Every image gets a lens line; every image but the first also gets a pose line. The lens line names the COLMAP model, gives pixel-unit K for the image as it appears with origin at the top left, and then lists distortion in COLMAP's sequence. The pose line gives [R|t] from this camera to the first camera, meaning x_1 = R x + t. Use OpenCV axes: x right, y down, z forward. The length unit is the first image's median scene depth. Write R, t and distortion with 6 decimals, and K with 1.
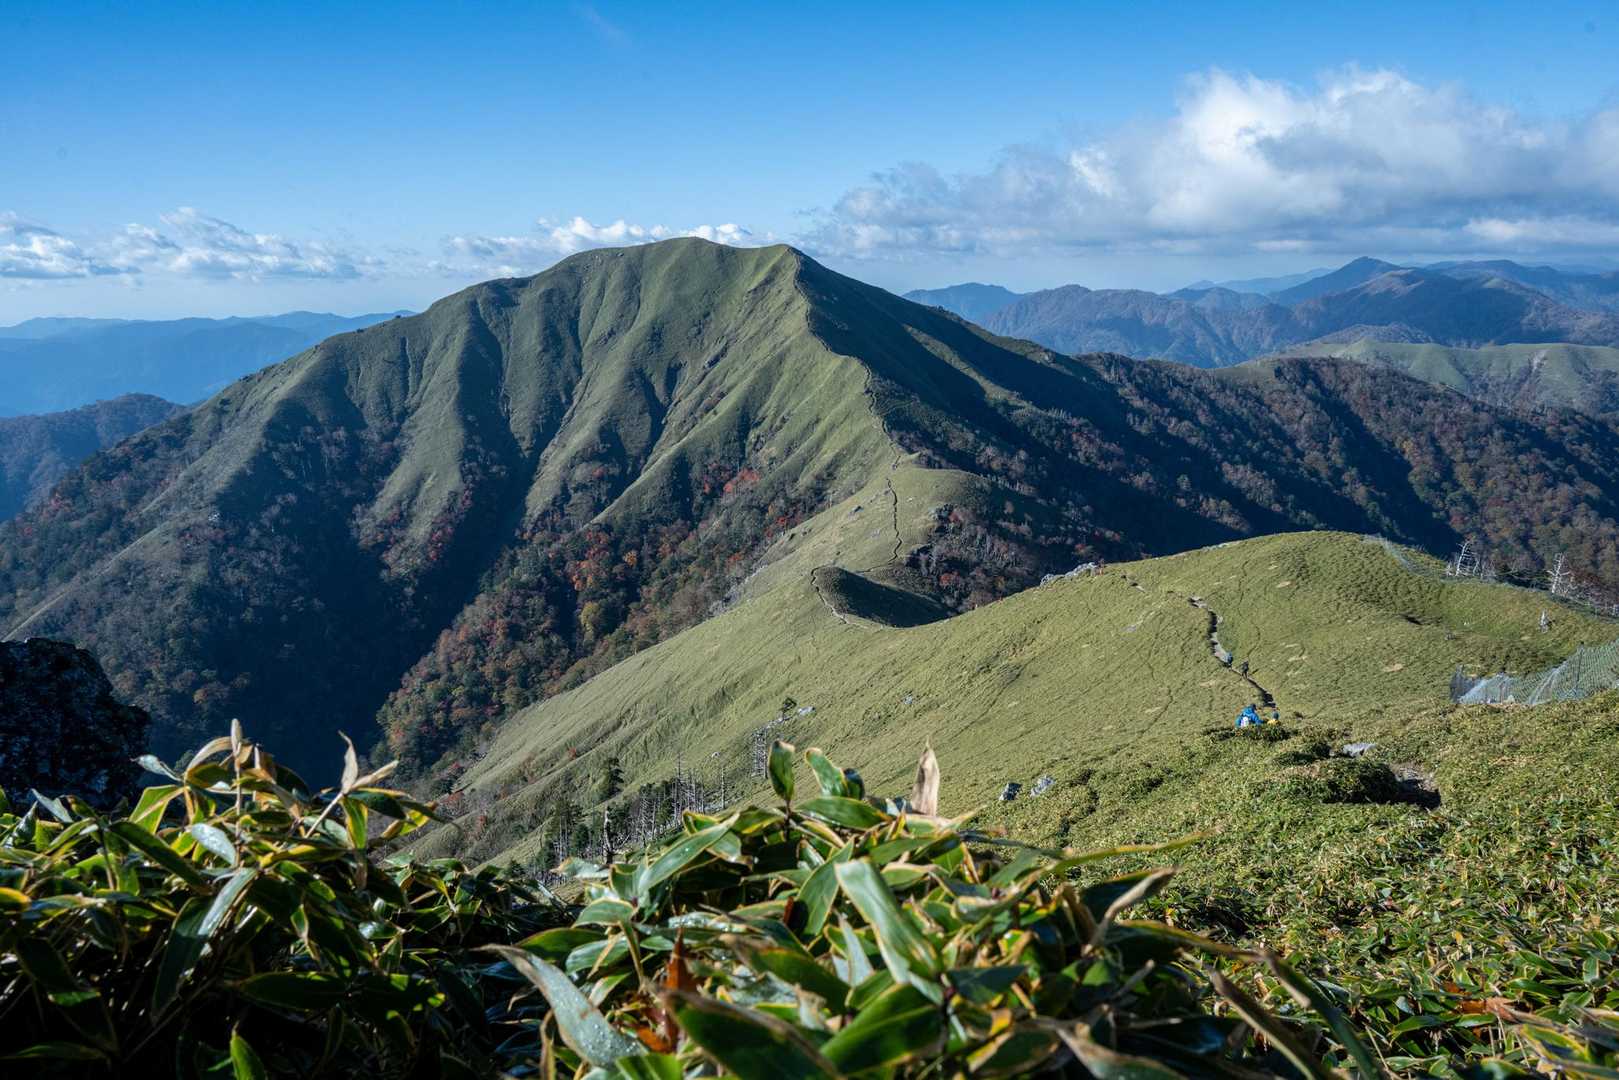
lens RADIAL K [[1317.2, 0, 810.0], [0, 1317.2, 575.4], [0, 0, 1]] dist [-0.000172, 0.009262]
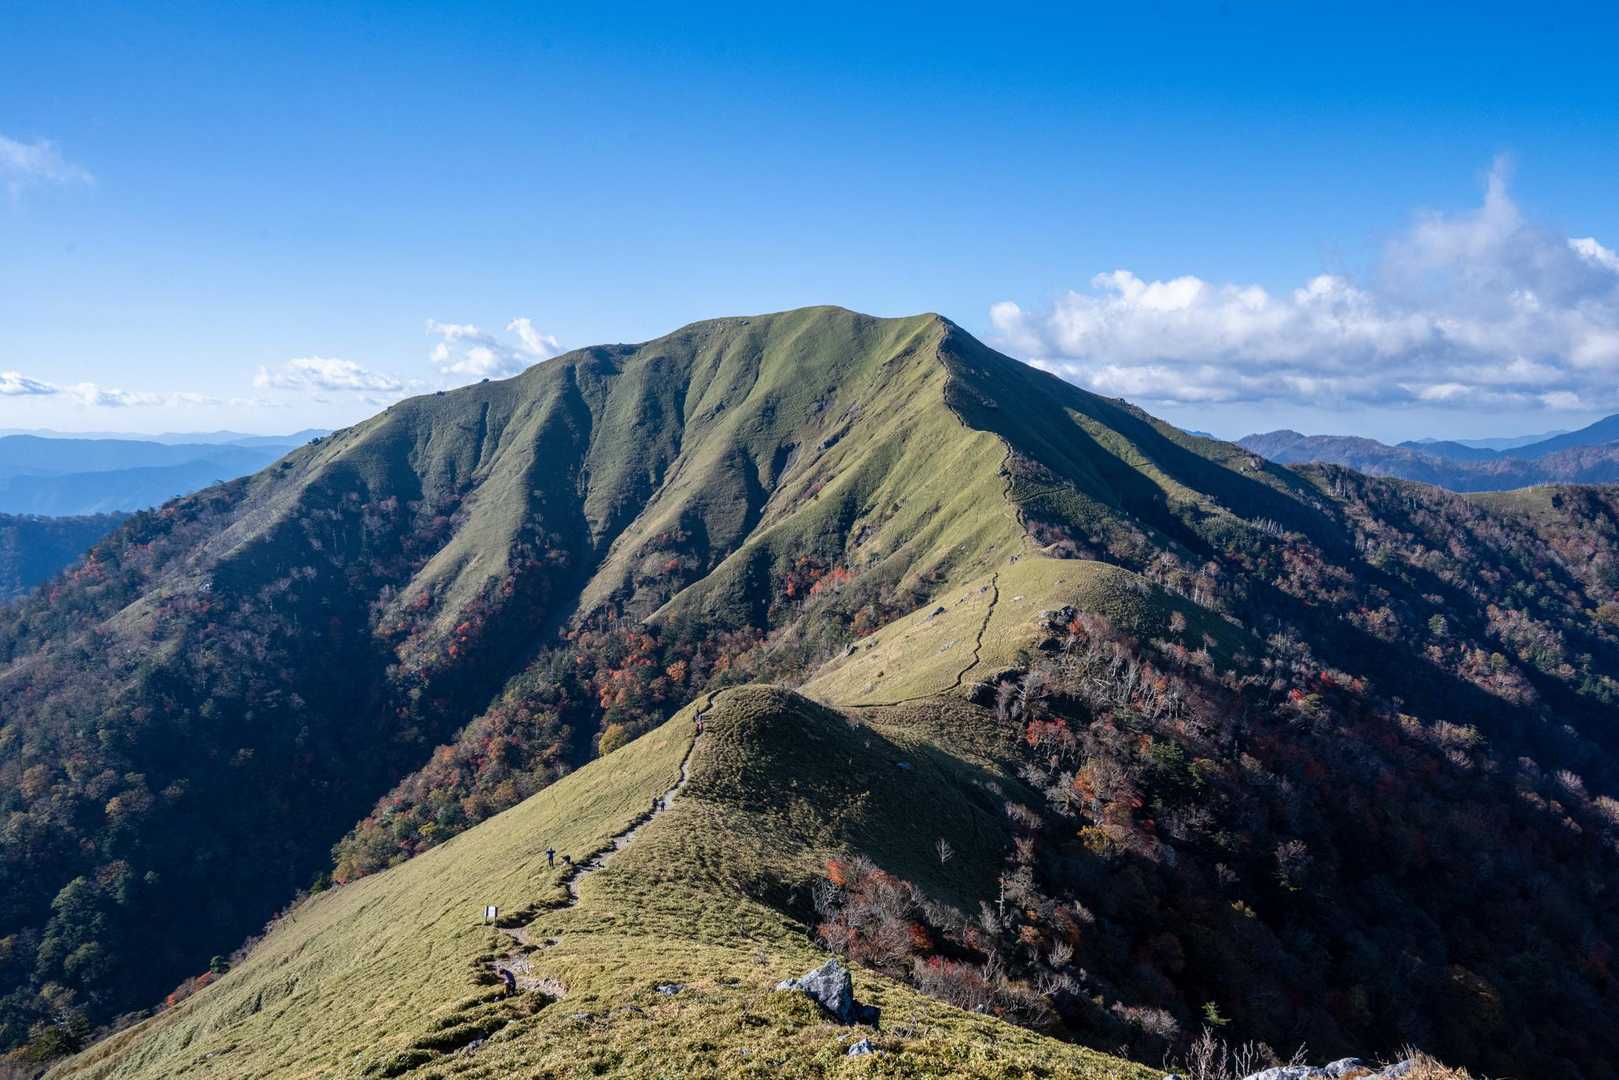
lens RADIAL K [[1317.2, 0, 810.0], [0, 1317.2, 575.4], [0, 0, 1]] dist [-0.000172, 0.009262]
pose [[0.987502, 0.061688, -0.145033, 0.040676], [-0.076034, 0.992517, -0.095543, -0.000868], [0.138053, 0.105376, 0.984803, 0.215971]]
